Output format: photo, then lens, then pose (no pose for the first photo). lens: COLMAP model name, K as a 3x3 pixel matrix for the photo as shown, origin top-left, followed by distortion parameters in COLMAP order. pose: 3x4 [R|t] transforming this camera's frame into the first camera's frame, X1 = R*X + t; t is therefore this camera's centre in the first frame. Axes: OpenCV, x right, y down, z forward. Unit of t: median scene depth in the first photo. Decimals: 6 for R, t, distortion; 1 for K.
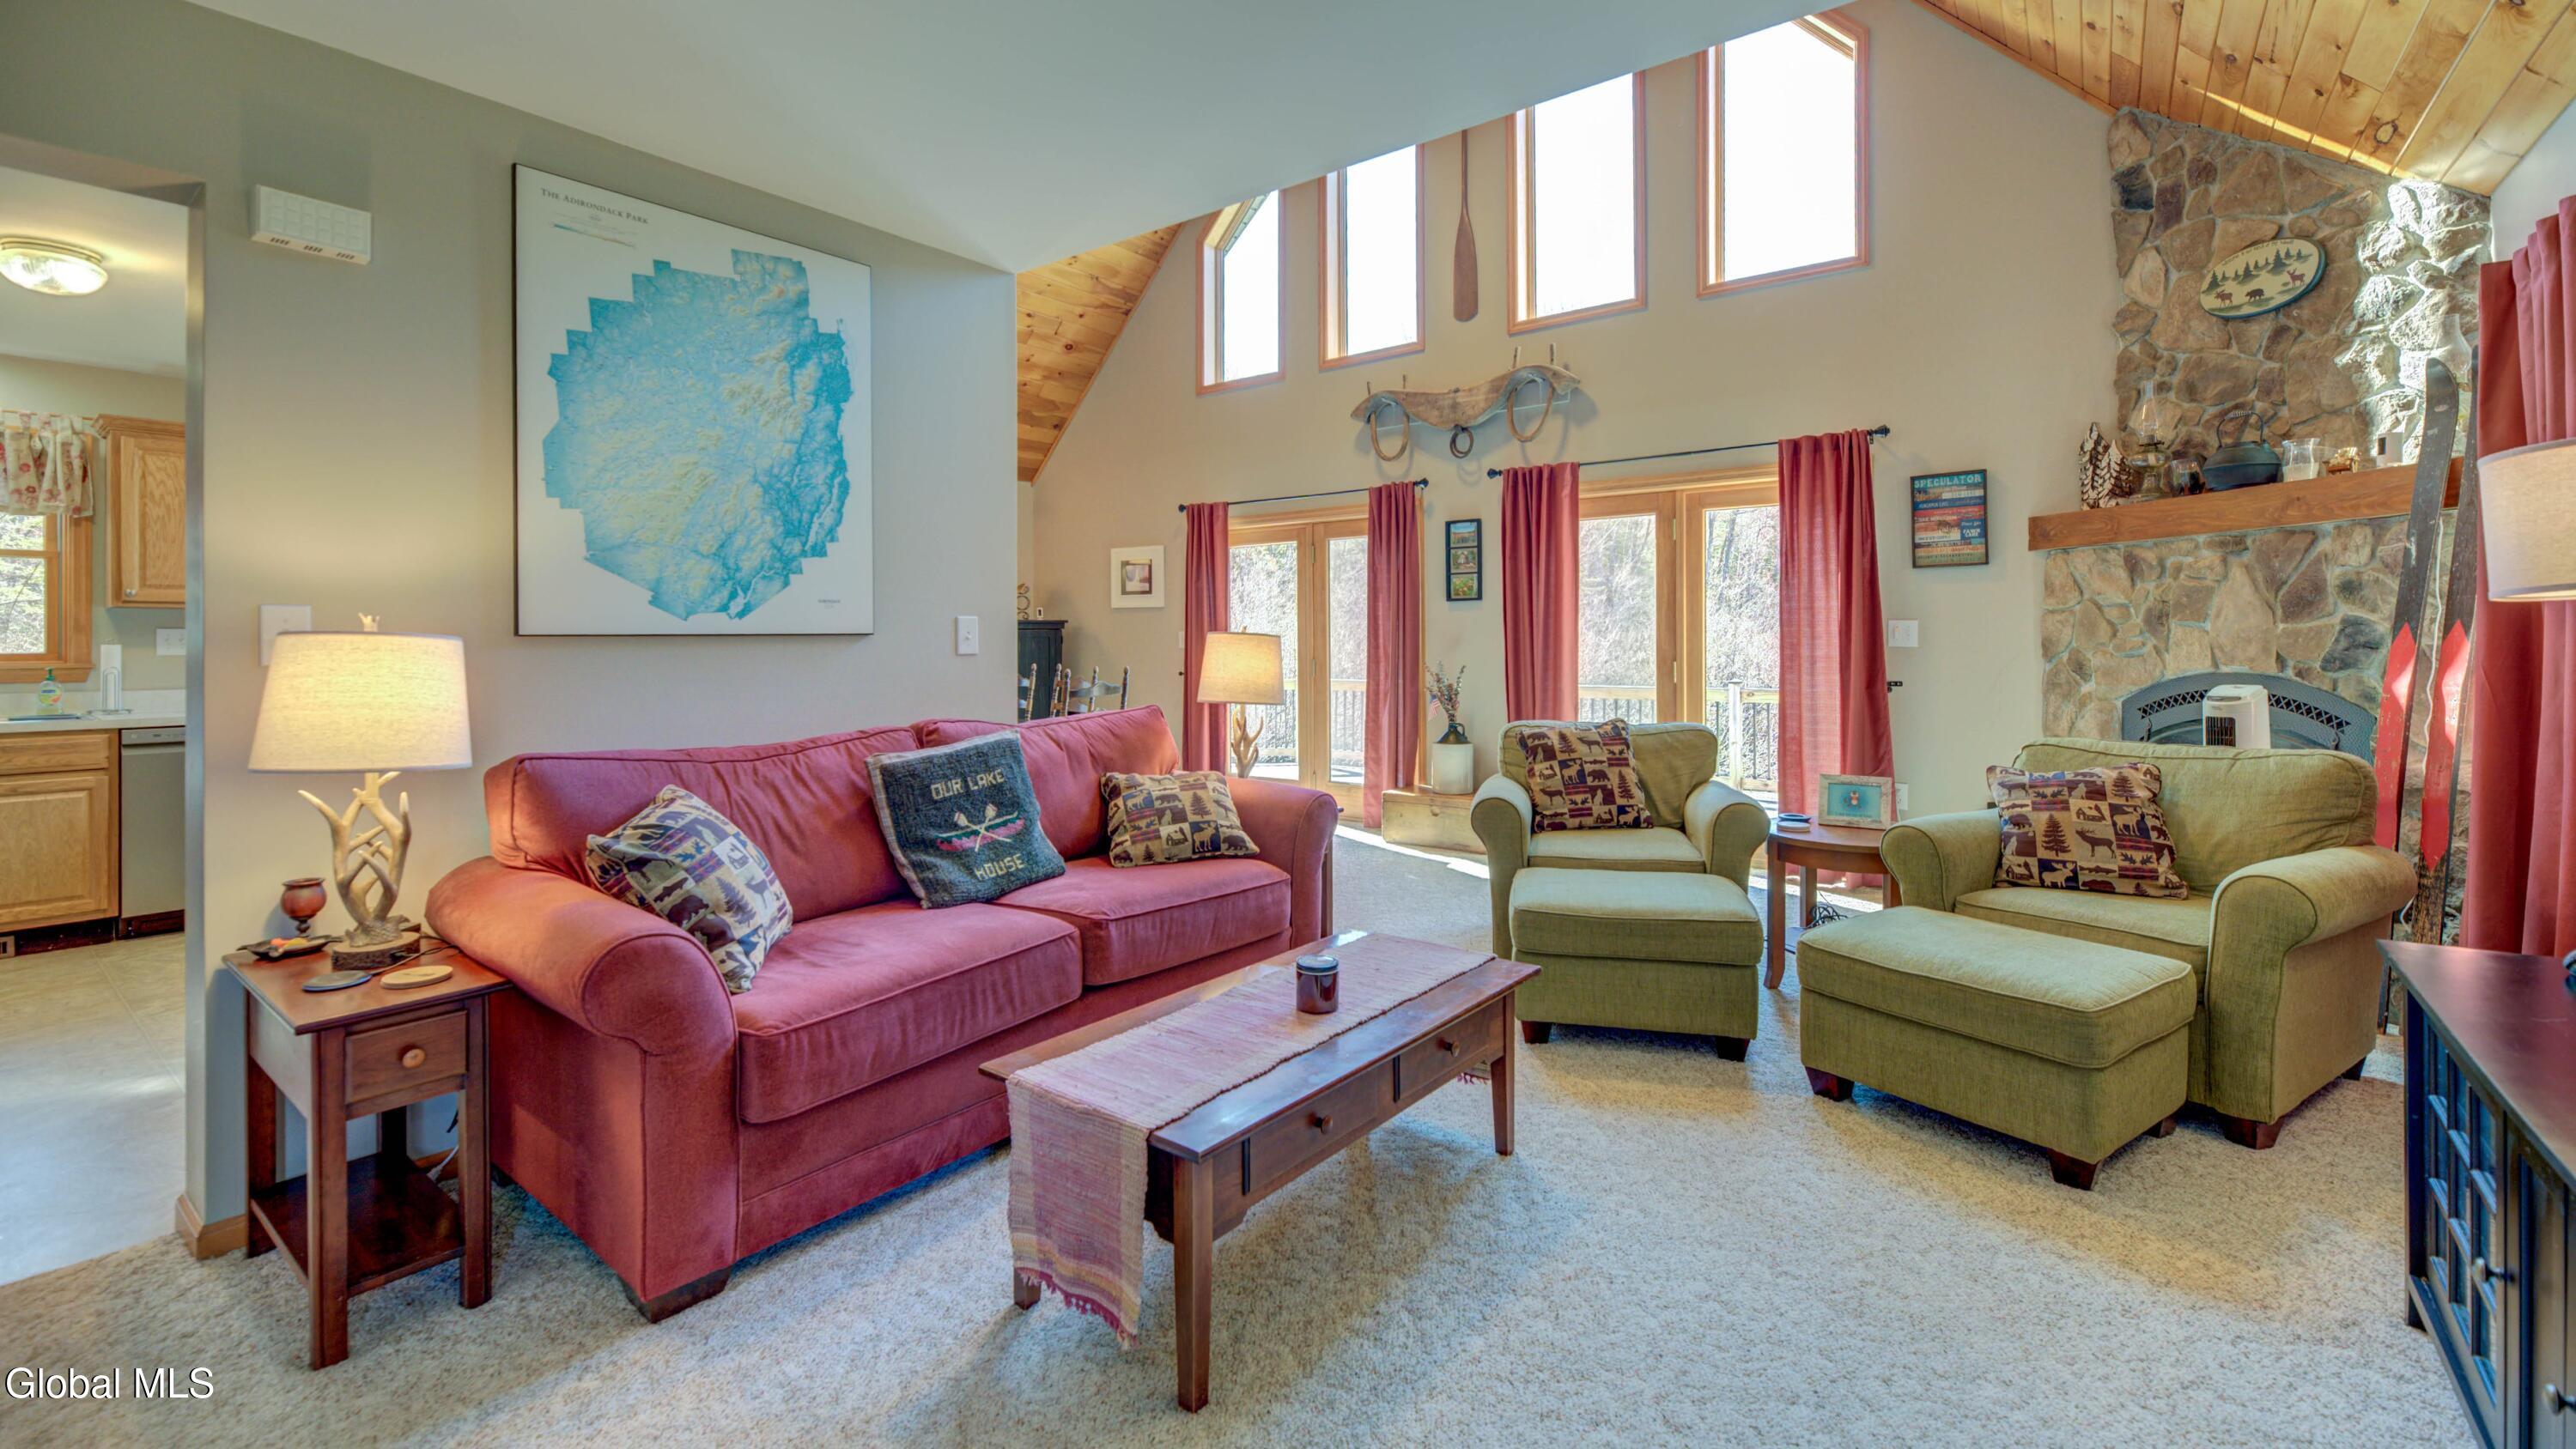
lens RADIAL K [[1105.1, 0, 1236.3], [0, 1105.1, 627.5], [0, 0, 1]] dist [-0.002840, -0.000509]
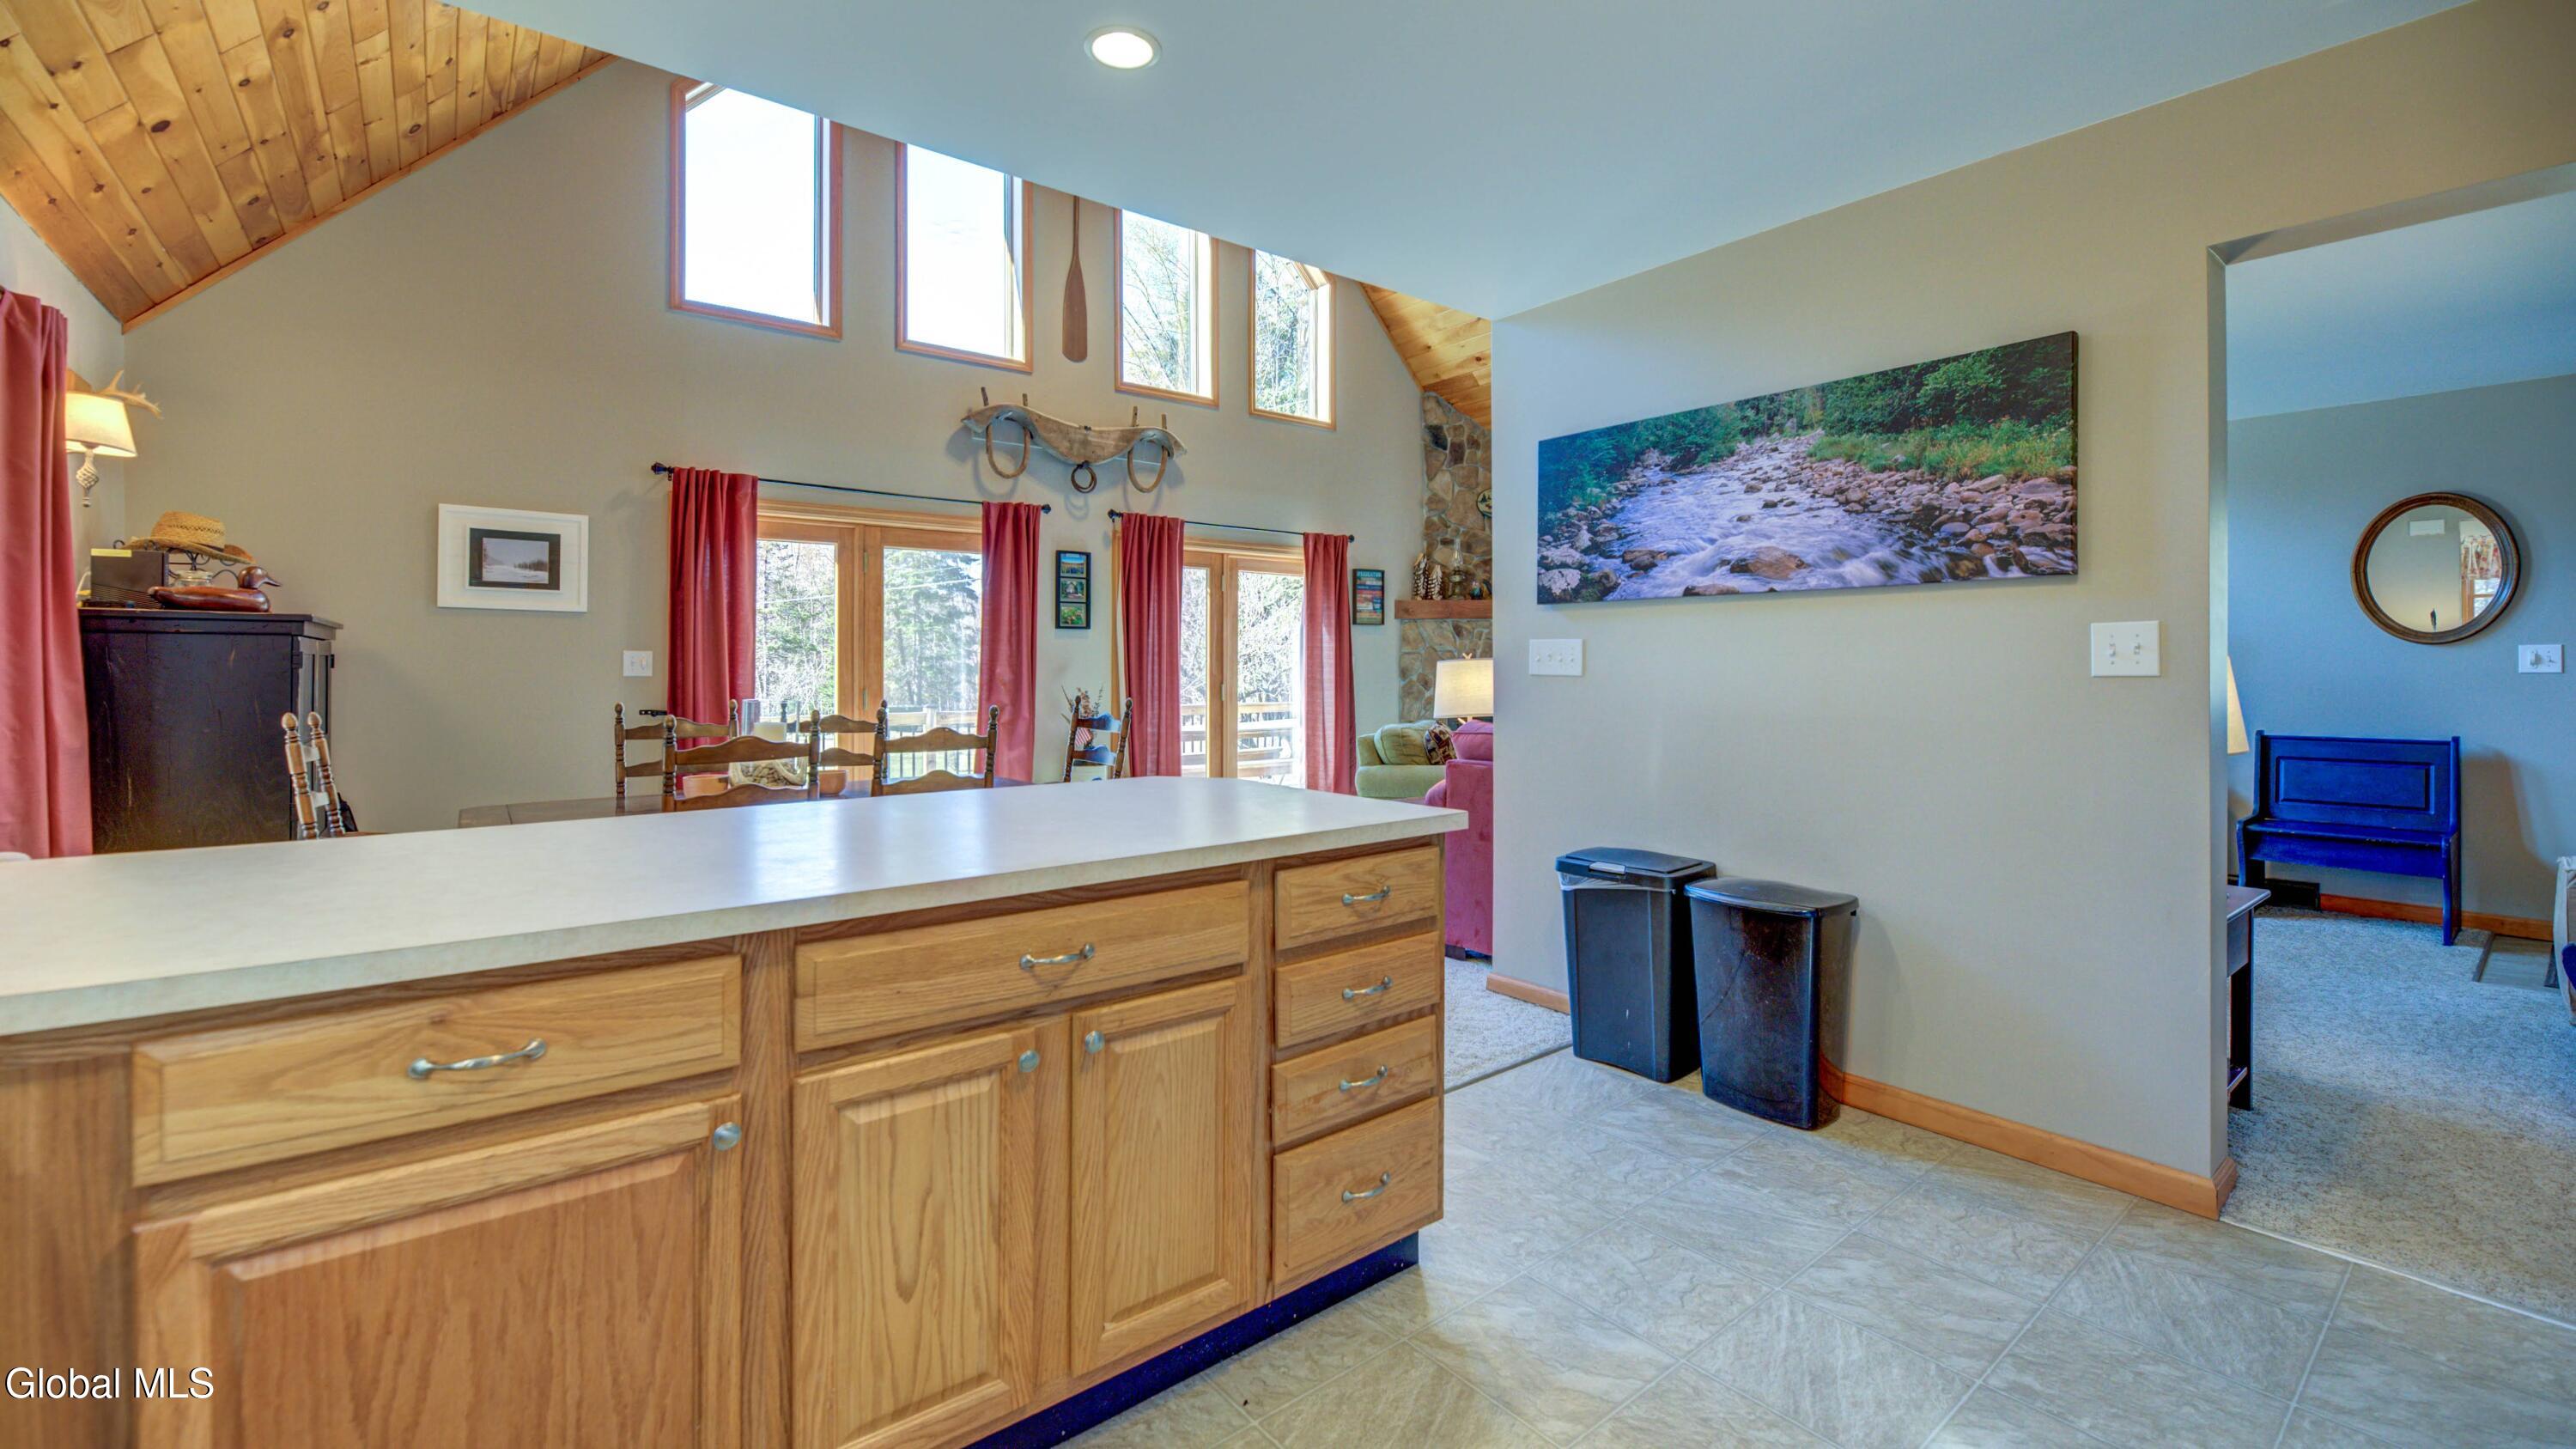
lens RADIAL K [[1049.9, 0, 1279.5], [0, 1049.9, 669.5], [0, 0, 1]] dist [-0.001363, -0.000164]
pose [[0.217906, 0.004420, 0.975960, -0.726580], [-0.014264, 0.999897, -0.001344, 0.013268], [-0.975866, -0.013628, 0.217946, 0.594115]]
